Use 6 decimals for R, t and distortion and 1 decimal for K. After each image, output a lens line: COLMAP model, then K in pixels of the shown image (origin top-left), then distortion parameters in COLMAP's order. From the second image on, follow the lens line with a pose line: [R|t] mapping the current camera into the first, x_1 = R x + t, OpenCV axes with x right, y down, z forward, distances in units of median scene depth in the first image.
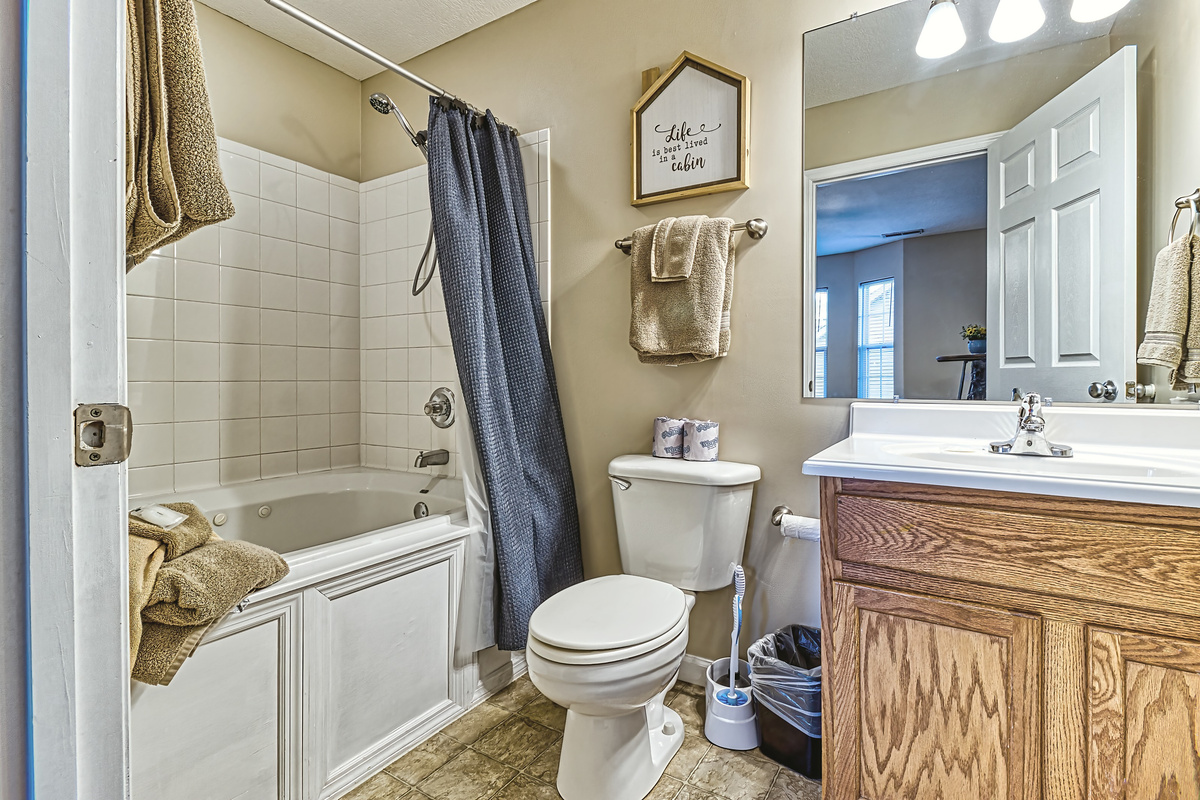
lens RADIAL K [[555.2, 0, 601.4], [0, 555.2, 391.9], [0, 0, 1]] dist [0.014657, -0.012381]
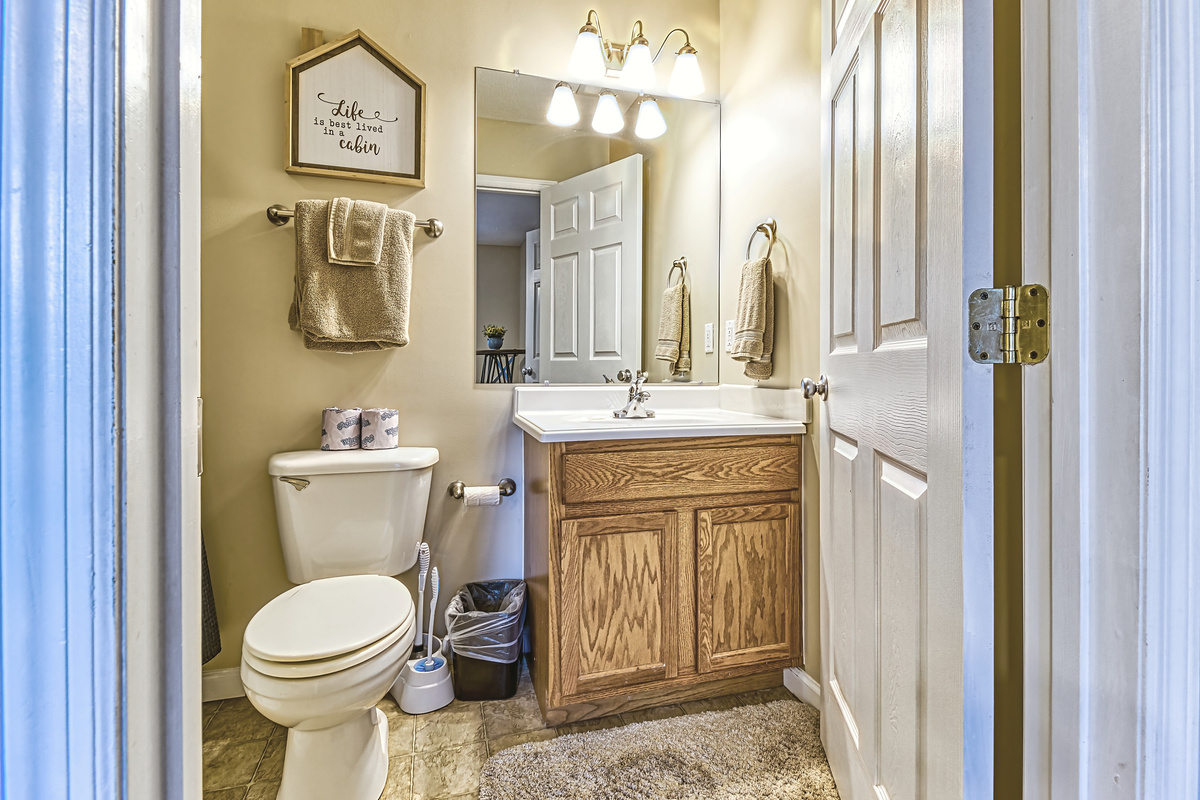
lens RADIAL K [[566.9, 0, 599.4], [0, 566.9, 388.1], [0, 0, 1]] dist [0.010738, -0.010544]
pose [[0.664608, -0.022383, 0.746857, -0.365066], [0.014463, 0.999749, 0.017092, 0.002780], [-0.747052, -0.000558, 0.664765, 0.030723]]
